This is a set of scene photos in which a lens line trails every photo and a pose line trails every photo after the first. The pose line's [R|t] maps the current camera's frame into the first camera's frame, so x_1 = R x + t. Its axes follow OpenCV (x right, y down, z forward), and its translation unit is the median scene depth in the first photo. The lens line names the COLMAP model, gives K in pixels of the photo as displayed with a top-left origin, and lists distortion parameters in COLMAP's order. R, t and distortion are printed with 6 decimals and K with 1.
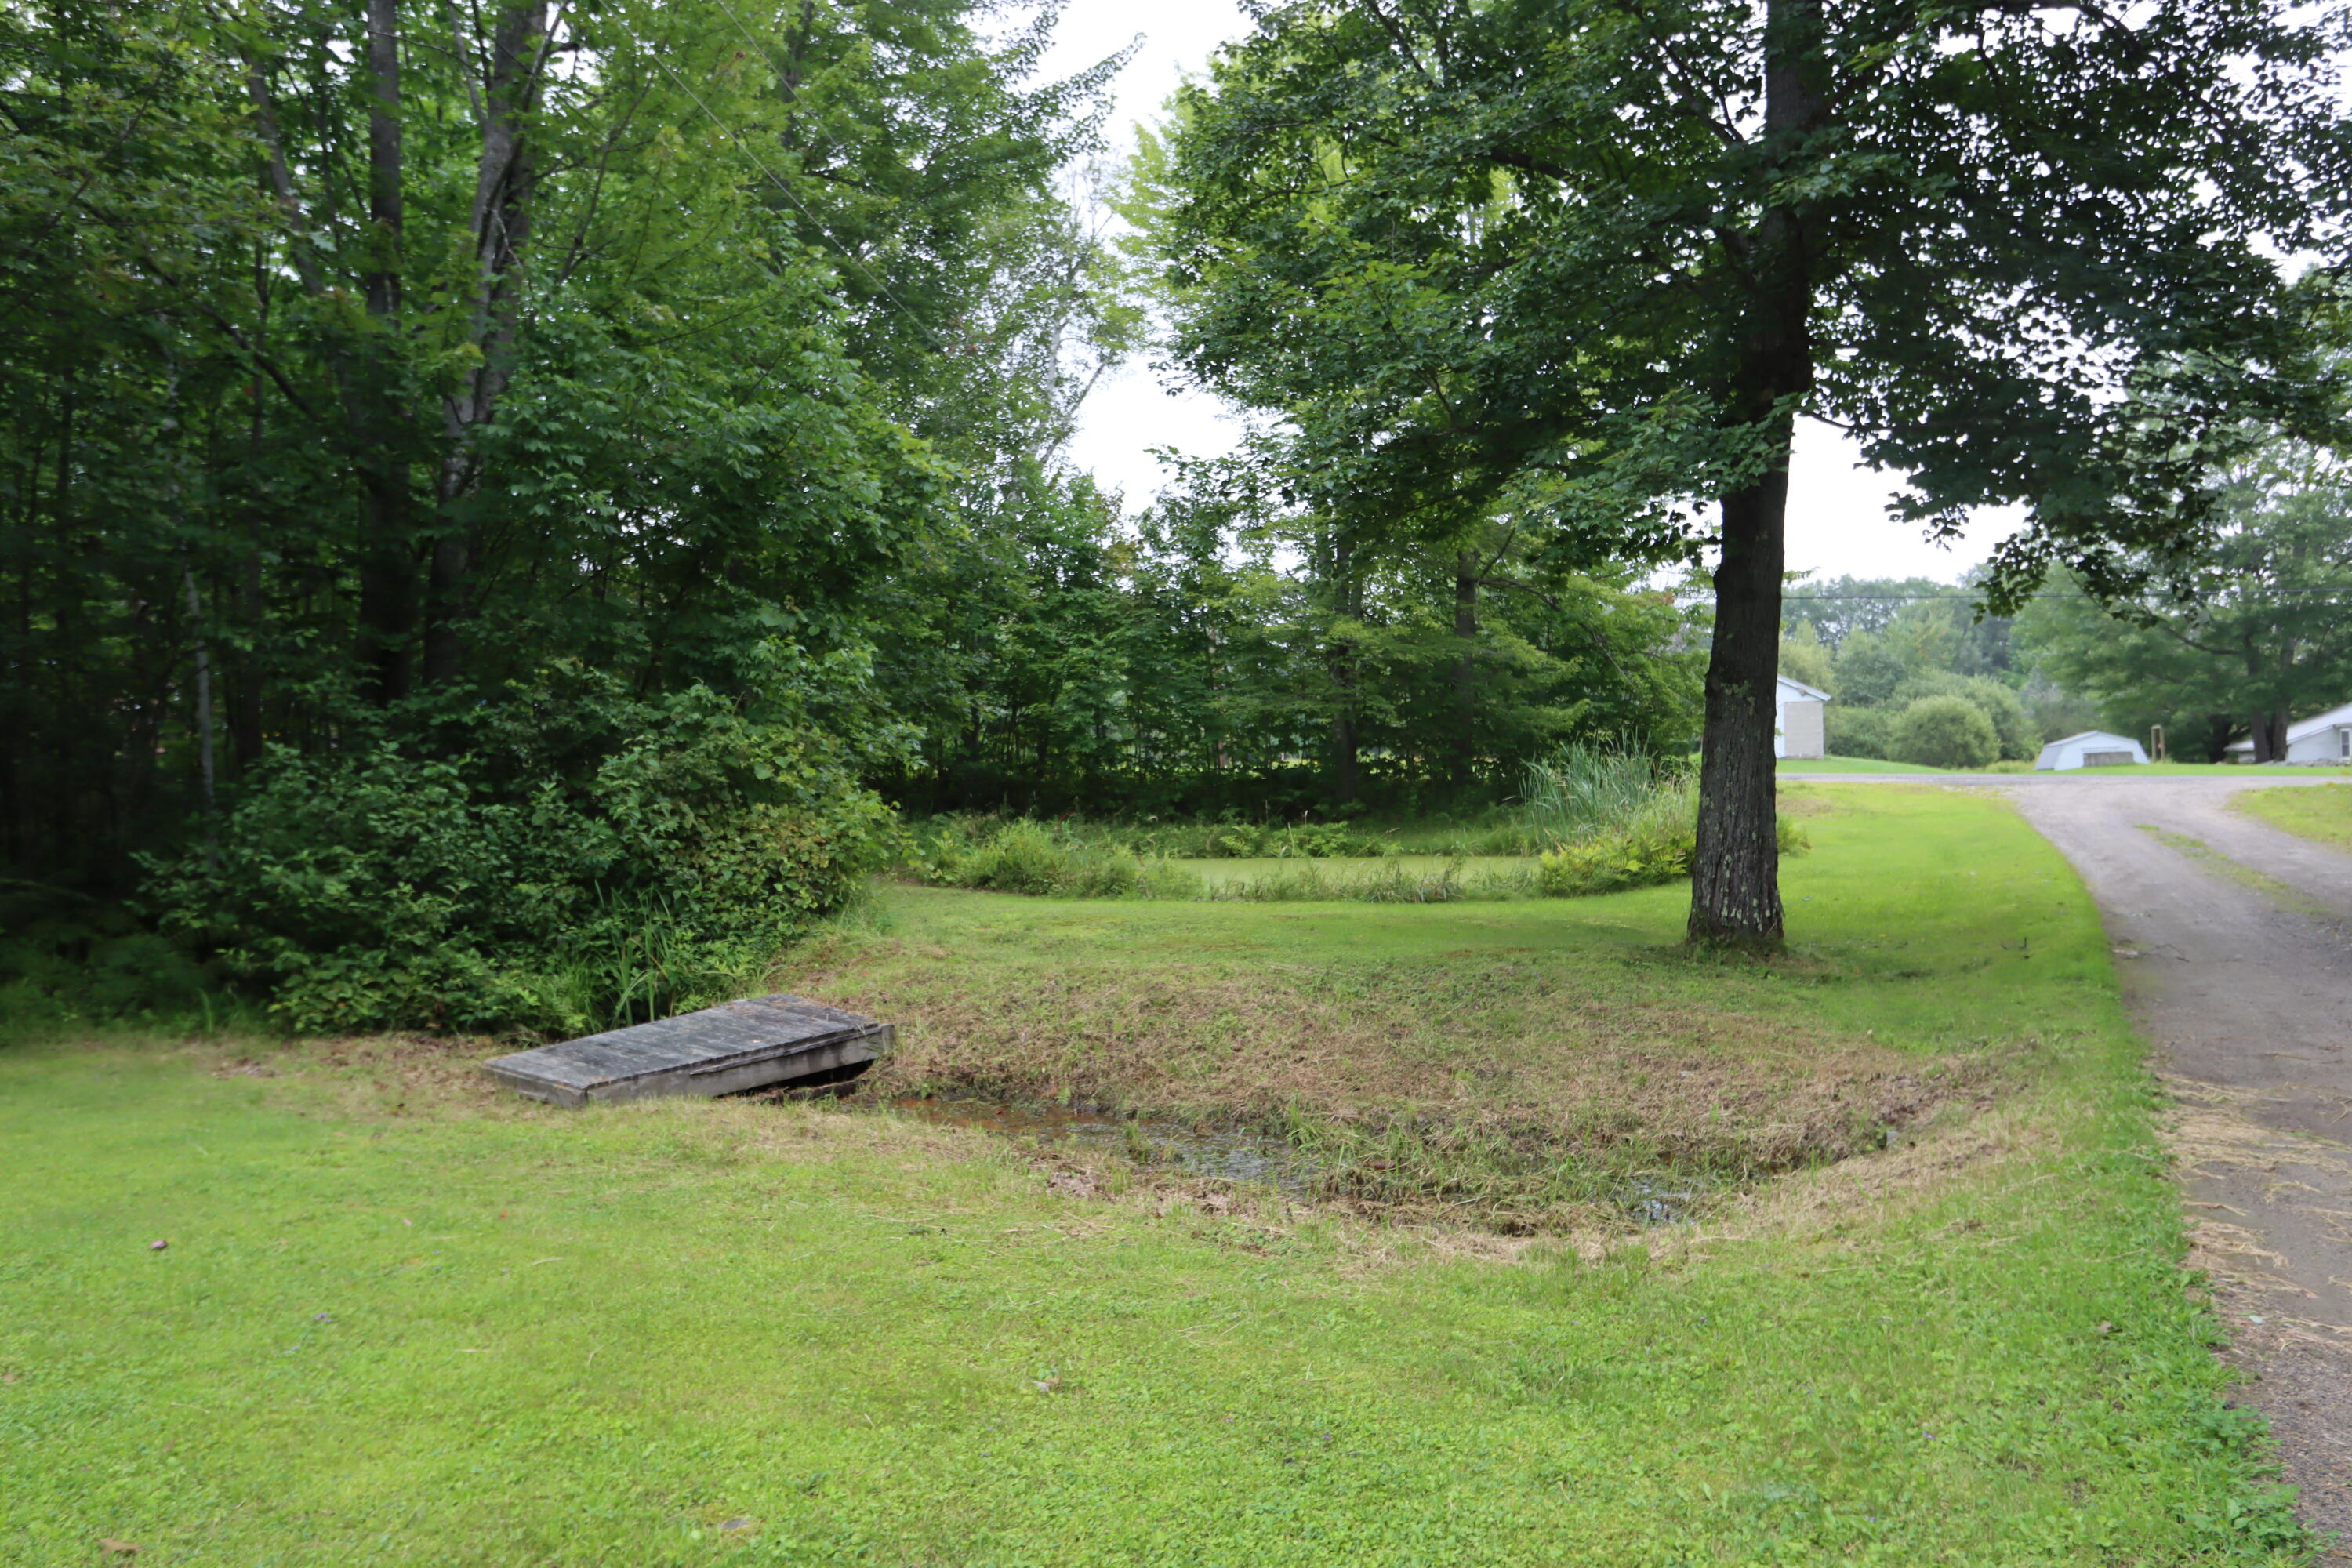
lens RADIAL K [[1700.7, 0, 1176.0], [0, 1700.7, 784.0], [0, 0, 1]] dist [-0.000814, -0.000296]
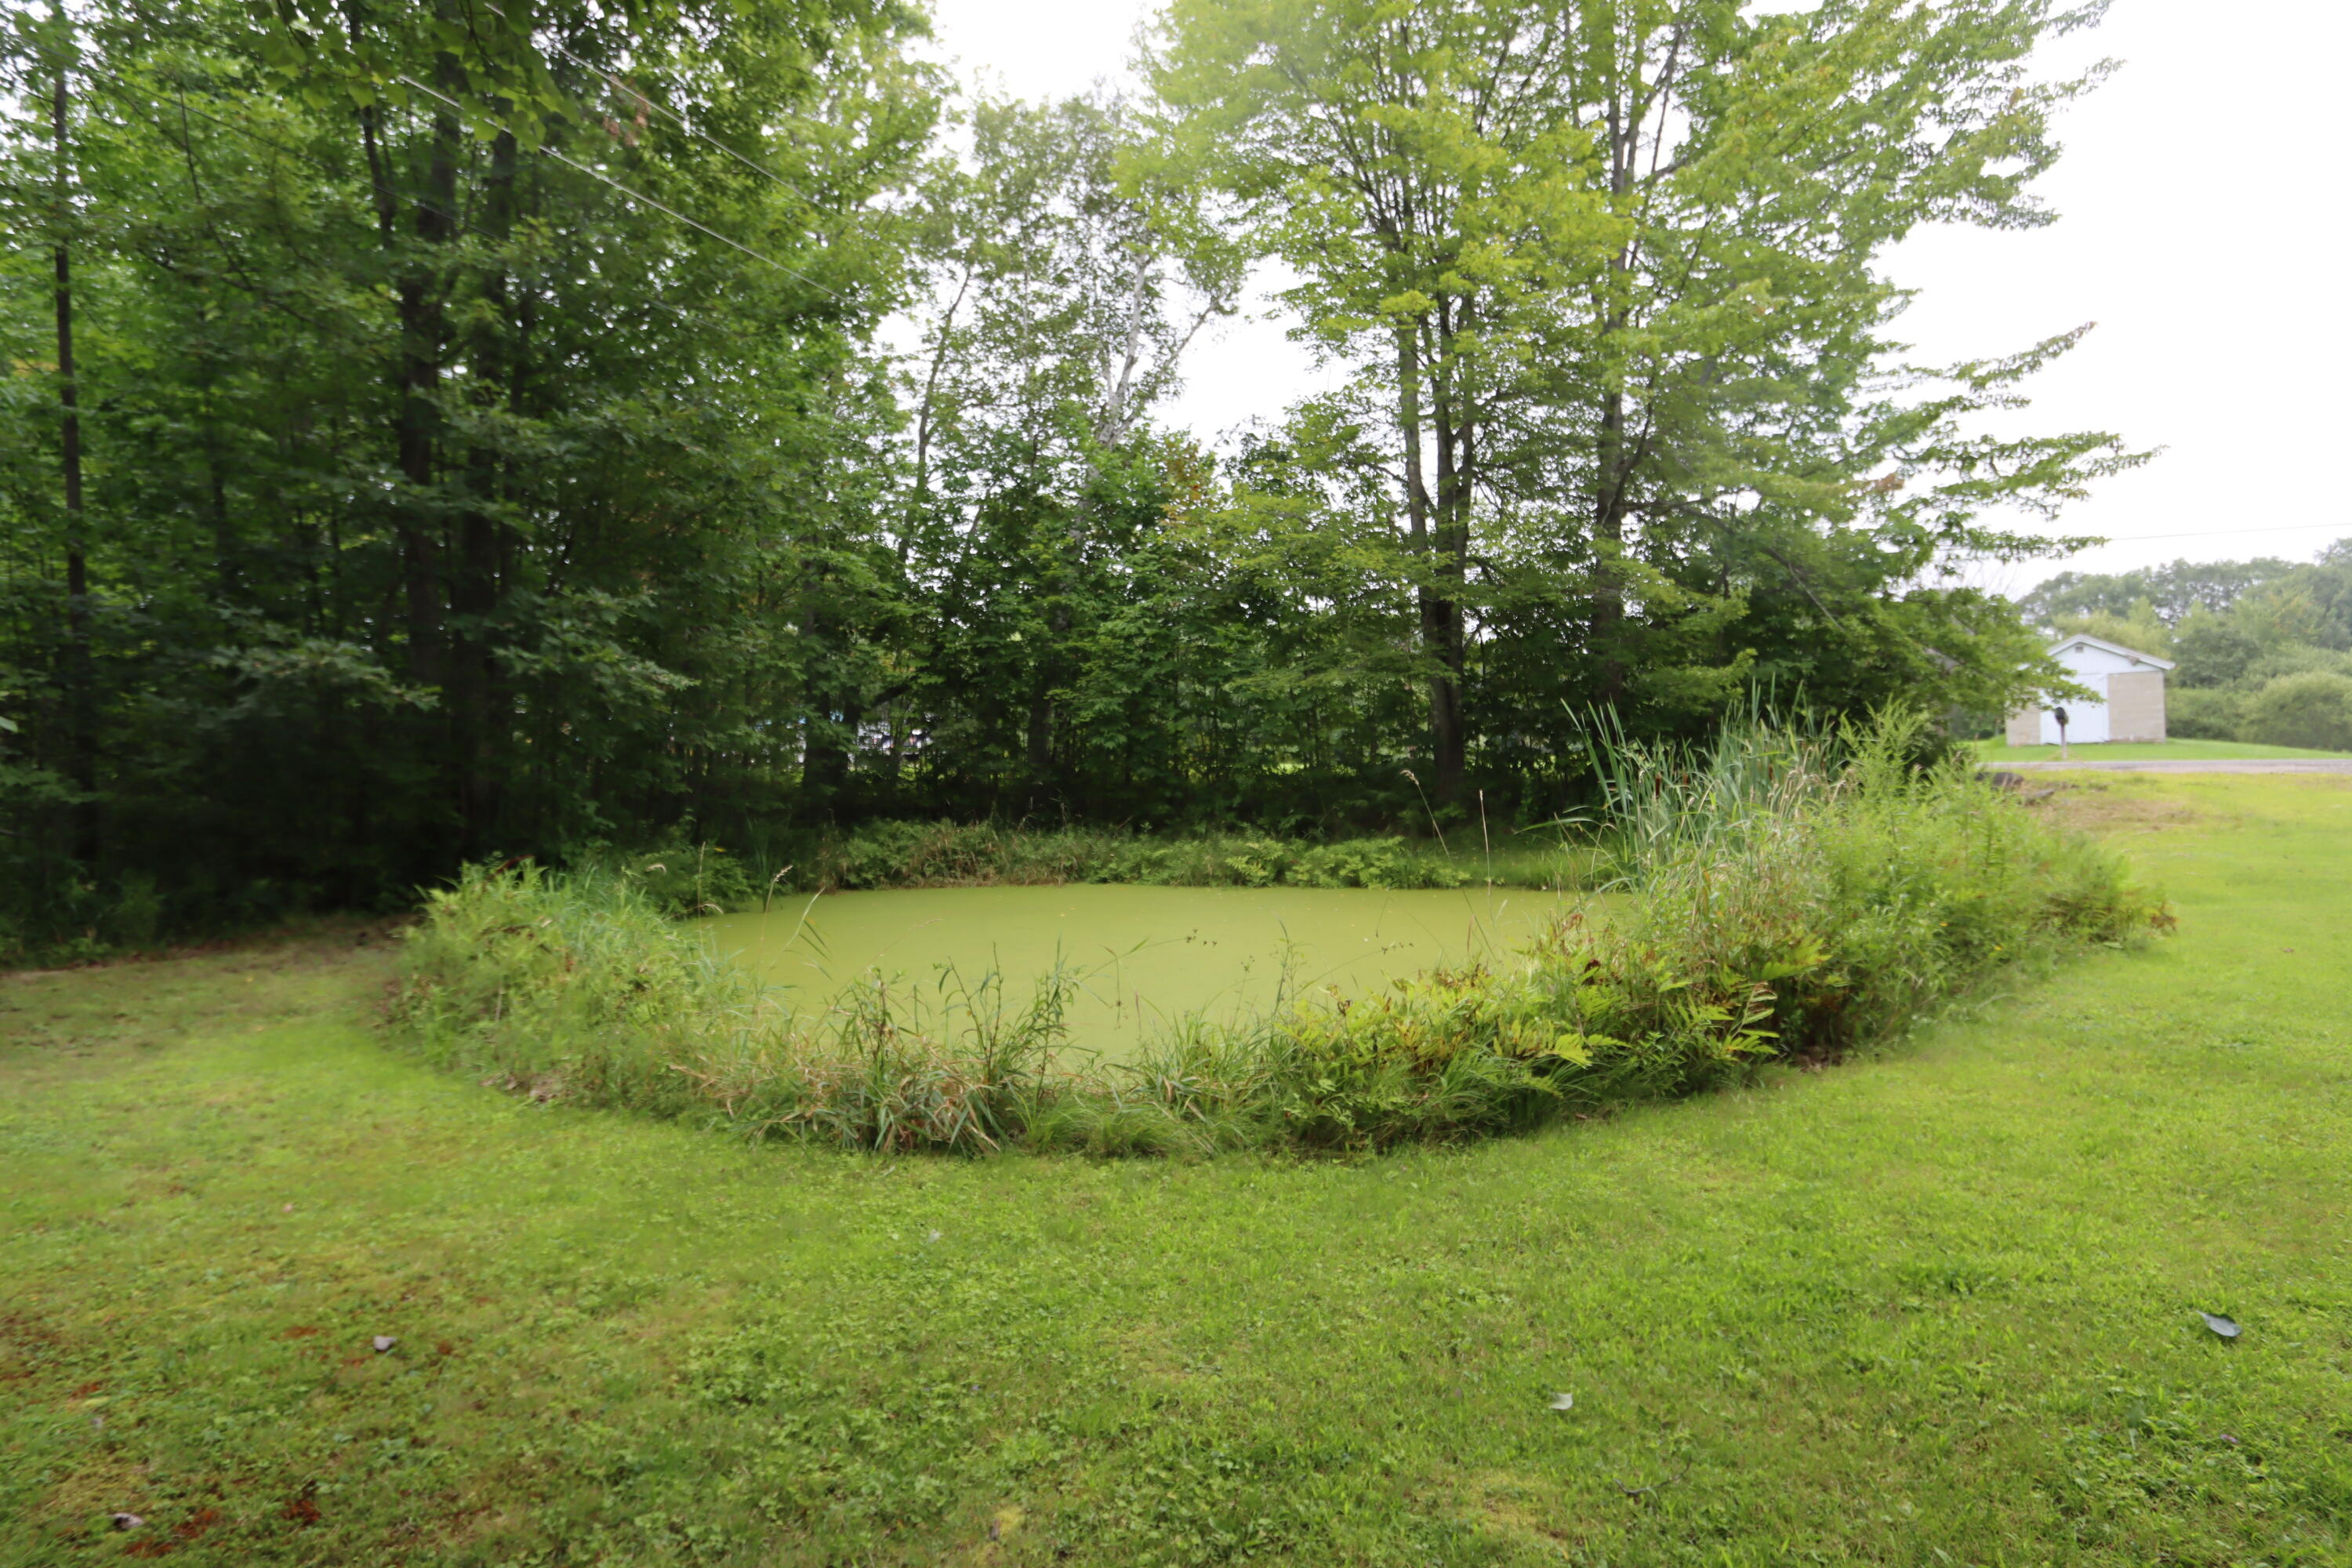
lens RADIAL K [[1274.4, 0, 1176.0], [0, 1274.4, 779.7], [0, 0, 1]] dist [-0.013678, 0.001252]
pose [[0.957492, -0.010910, -0.288254, 0.143934], [0.011140, 0.999938, -0.000846, -0.002377], [0.288245, -0.002401, 0.957554, 0.400487]]
